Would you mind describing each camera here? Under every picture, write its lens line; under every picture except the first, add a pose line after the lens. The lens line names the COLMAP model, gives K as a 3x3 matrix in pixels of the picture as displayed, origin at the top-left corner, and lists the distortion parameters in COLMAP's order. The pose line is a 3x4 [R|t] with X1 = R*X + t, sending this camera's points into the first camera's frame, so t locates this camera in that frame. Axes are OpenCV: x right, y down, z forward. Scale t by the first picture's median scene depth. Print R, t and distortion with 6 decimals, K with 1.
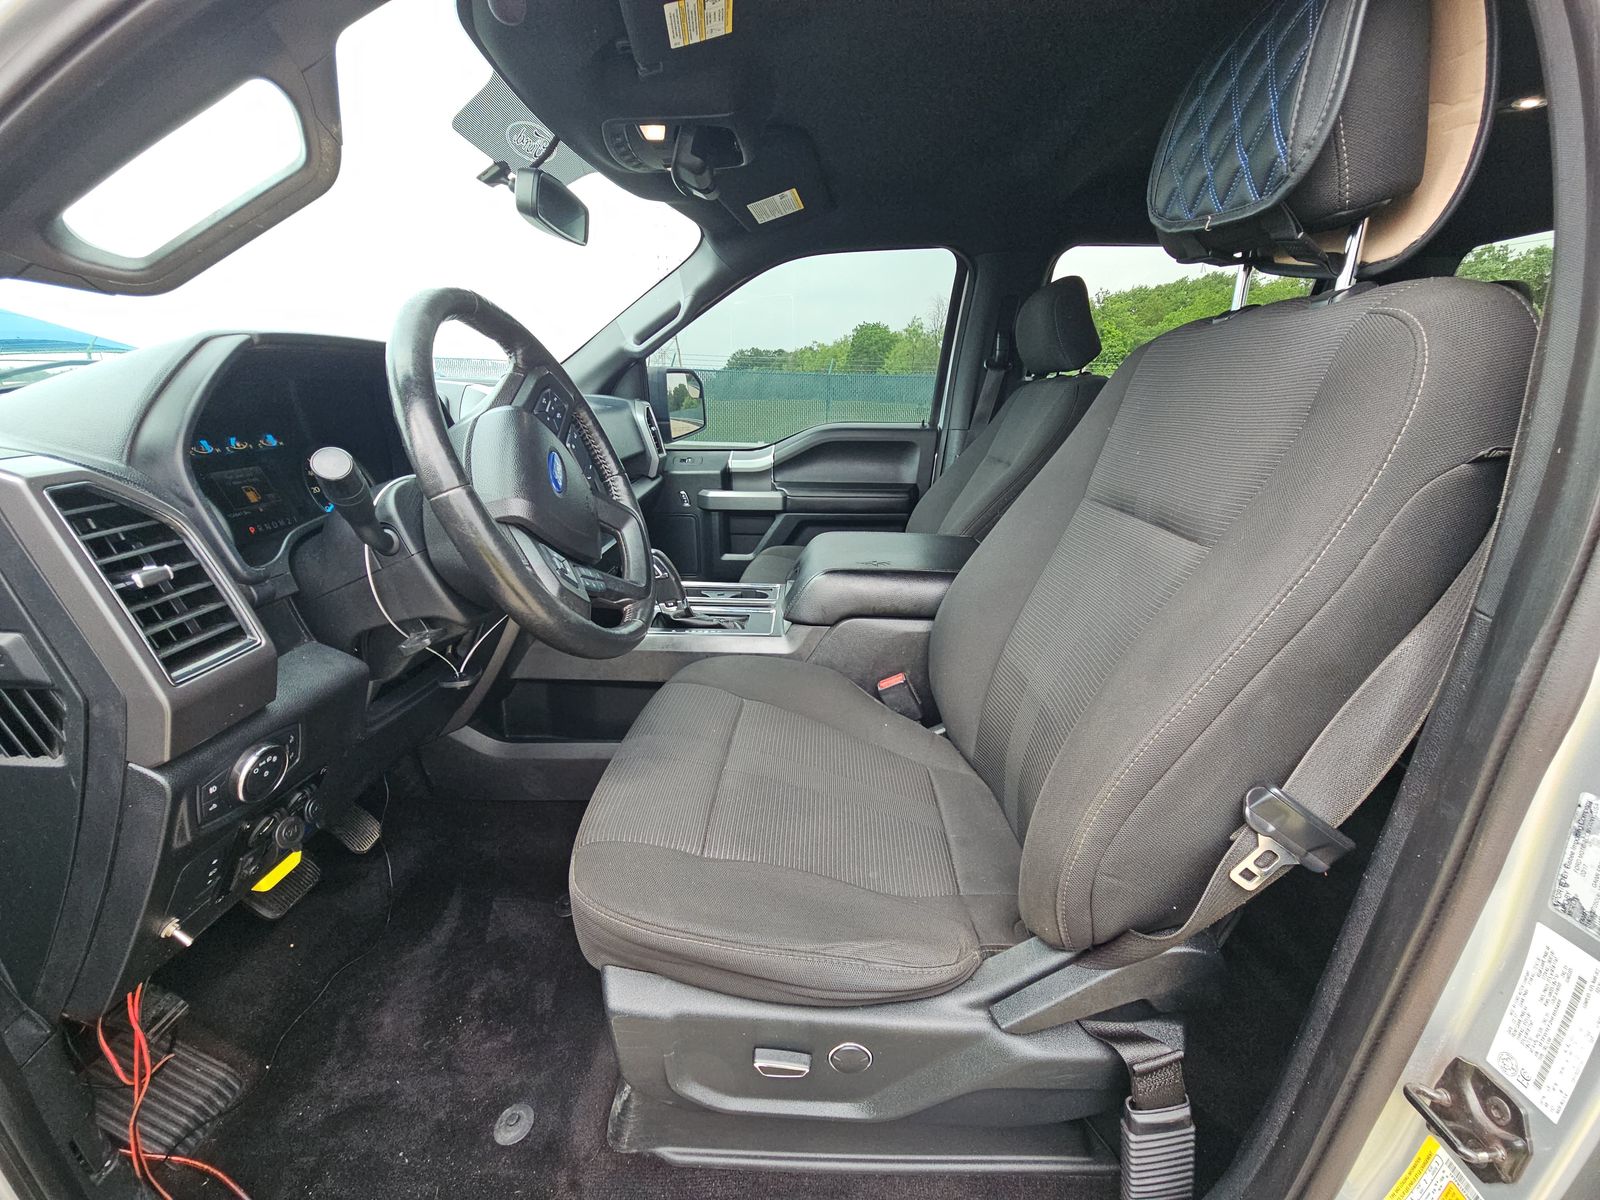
lens RADIAL K [[645.5, 0, 797.6], [0, 645.5, 620.6], [0, 0, 1]] dist [-0.000681, -0.005372]
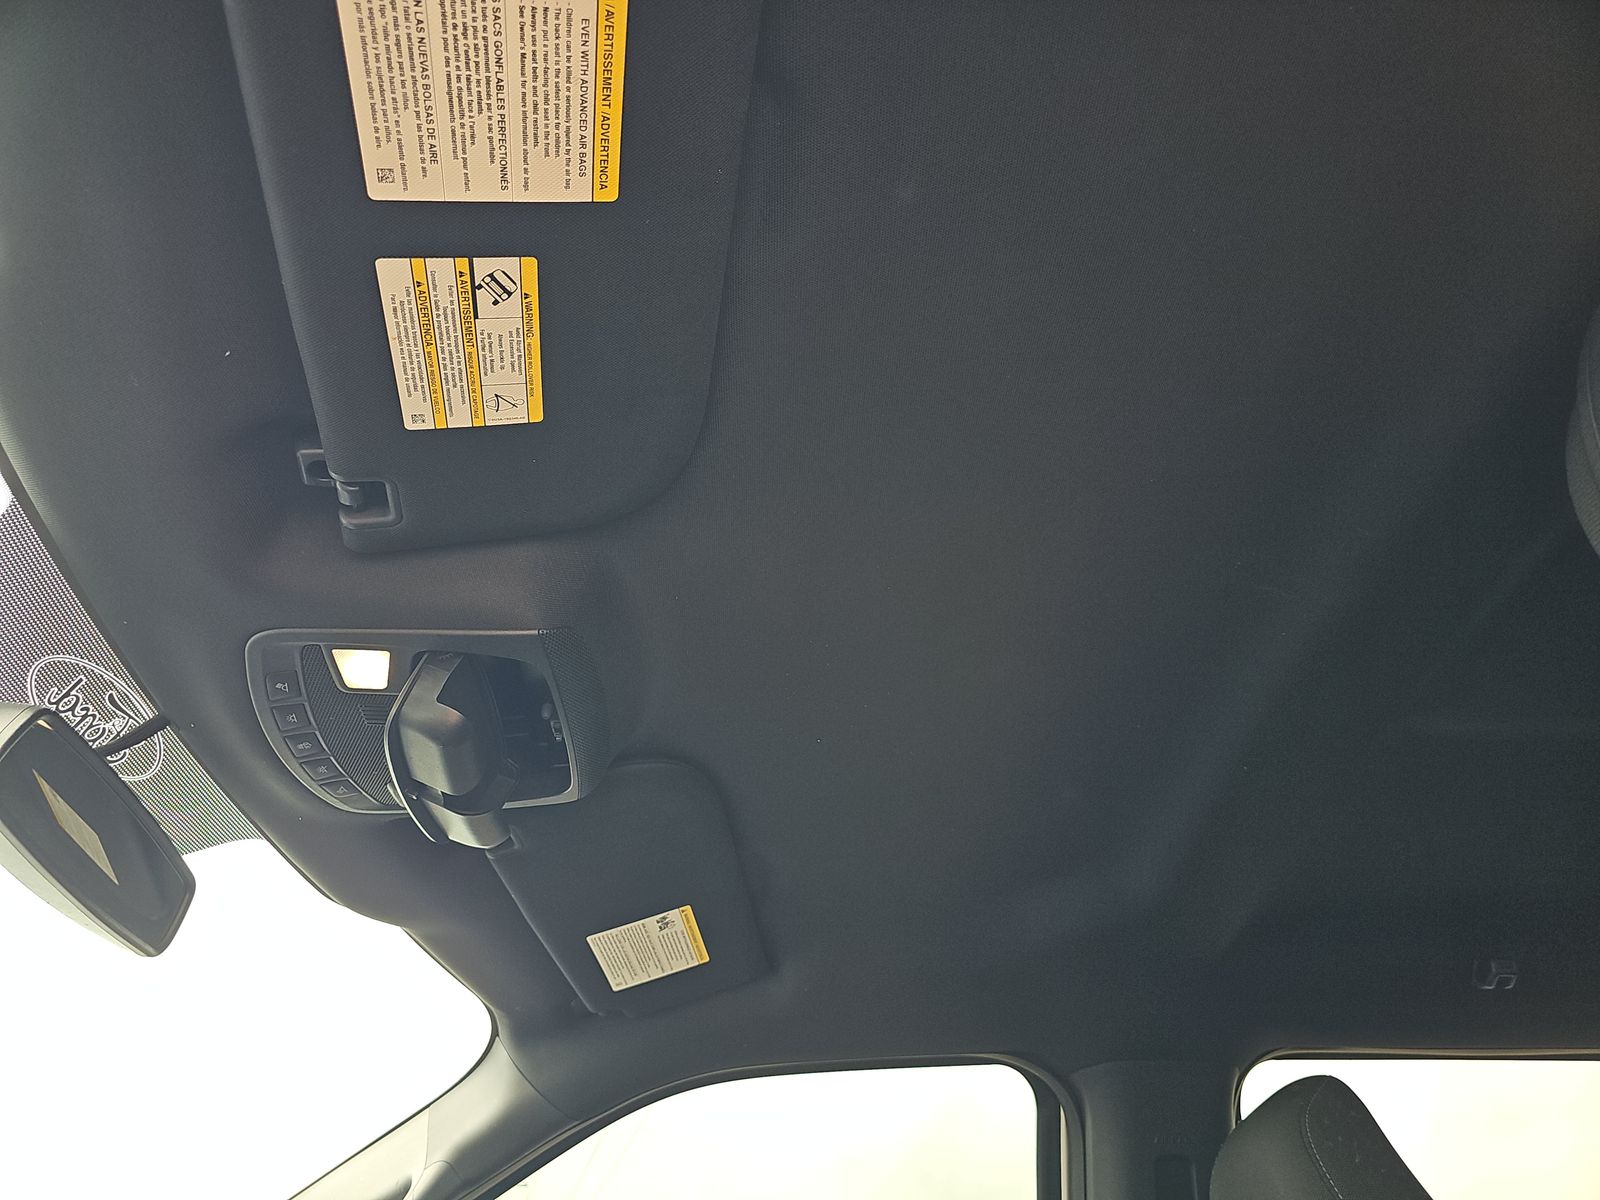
lens RADIAL K [[1081.3, 0, 800.0], [0, 1081.3, 600.0], [0, 0, 1]] dist [0.000767, -0.000625]
pose [[0.997650, 0.017298, 0.066290, 0.025823], [0.048600, 0.503290, -0.862750, -0.095340], [-0.048287, 0.863945, 0.501266, 0.473565]]
